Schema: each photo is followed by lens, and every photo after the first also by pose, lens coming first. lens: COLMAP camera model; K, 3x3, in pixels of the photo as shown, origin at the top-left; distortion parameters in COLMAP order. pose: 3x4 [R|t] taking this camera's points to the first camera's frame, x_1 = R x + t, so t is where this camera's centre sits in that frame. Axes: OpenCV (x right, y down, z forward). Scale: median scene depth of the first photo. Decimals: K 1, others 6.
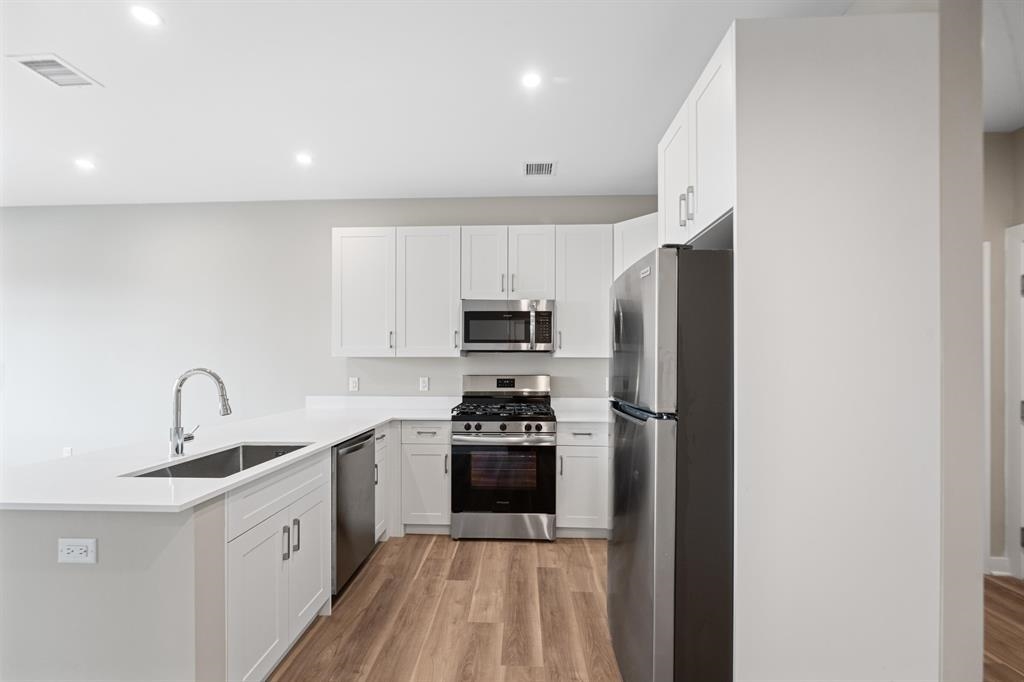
lens RADIAL K [[438.5, 0, 509.0], [0, 438.5, 364.5], [0, 0, 1]] dist [-0.003118, 0.000494]
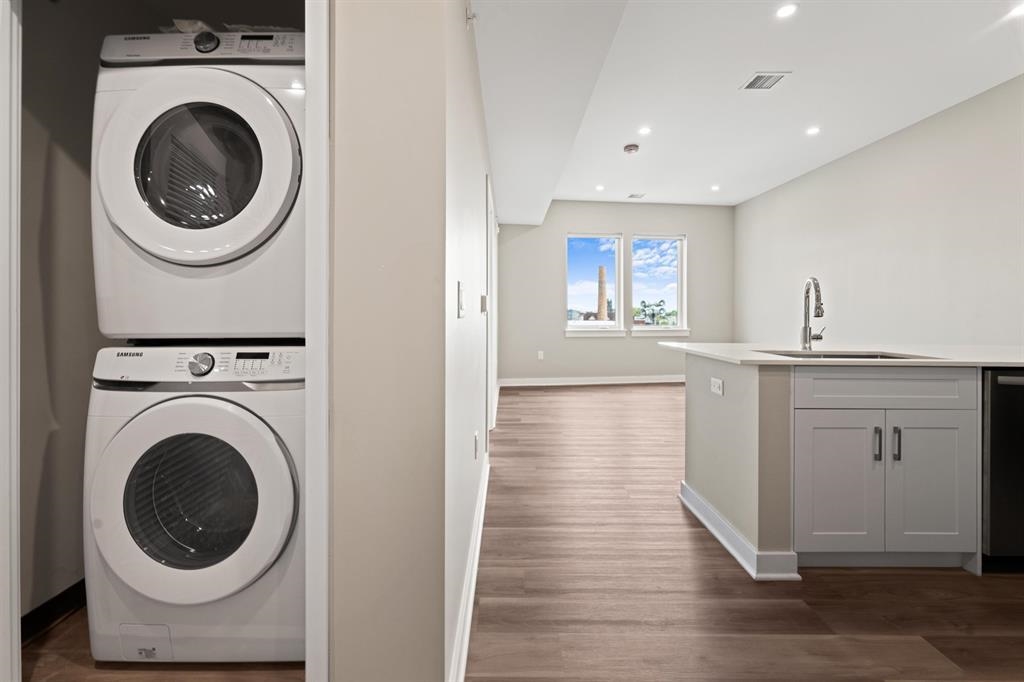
lens RADIAL K [[438.5, 0, 493.7], [0, 438.5, 314.0], [0, 0, 1]] dist [-0.003118, 0.000494]
pose [[0.023557, 0.006506, -0.999701, 0.326511], [0.000076, 0.999979, 0.006510, 0.071445], [0.999722, -0.000230, 0.023556, 0.067543]]
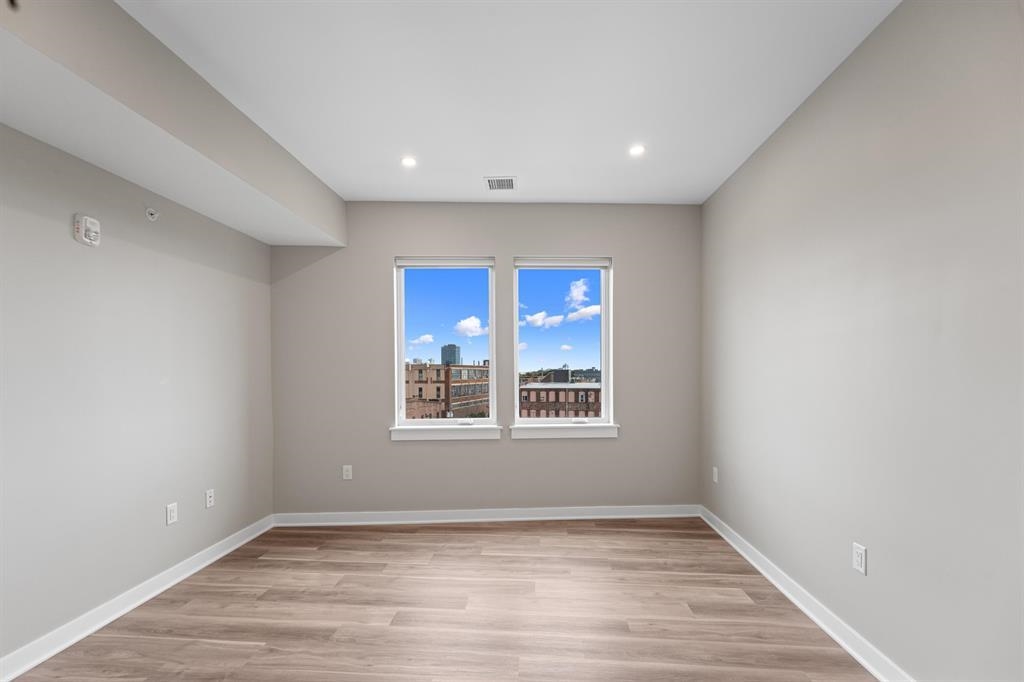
lens RADIAL K [[438.5, 0, 493.5], [0, 438.5, 374.0], [0, 0, 1]] dist [-0.003118, 0.000494]
pose [[-0.048693, 0.004429, -0.998804, -0.796325], [0.002289, 0.999988, 0.004323, -0.004743], [0.998811, -0.002075, -0.048703, 0.966956]]
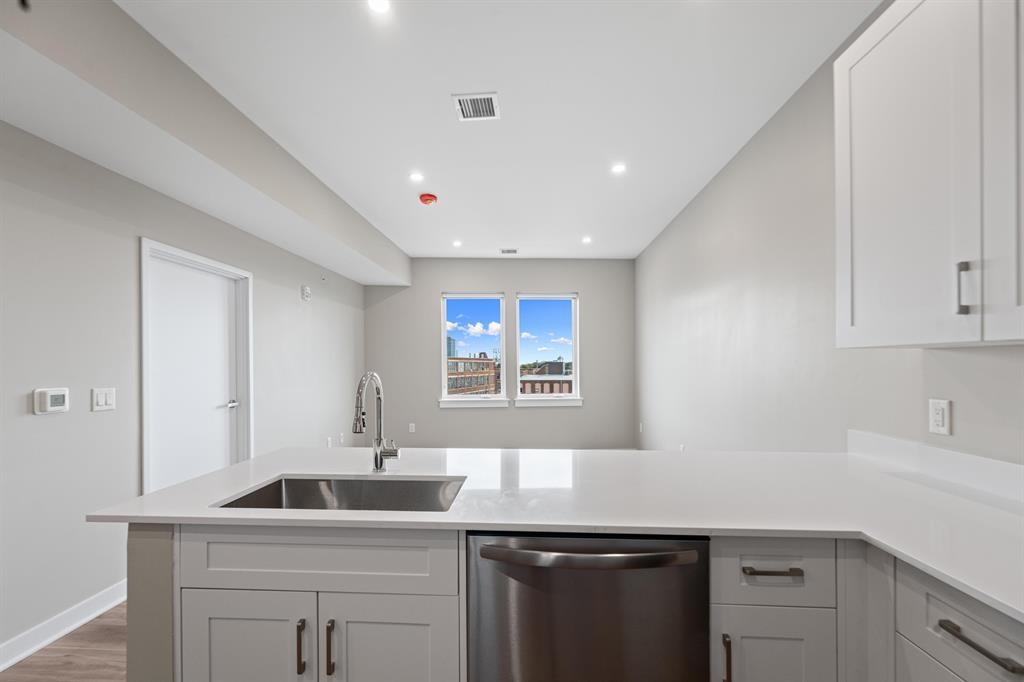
lens RADIAL K [[438.5, 0, 485.5], [0, 438.5, 369.0], [0, 0, 1]] dist [-0.003118, 0.000494]
pose [[-0.044432, 0.009168, -0.998970, 0.081882], [0.003324, 0.999954, 0.009029, -0.003815], [0.999007, -0.002919, -0.044460, 0.901433]]
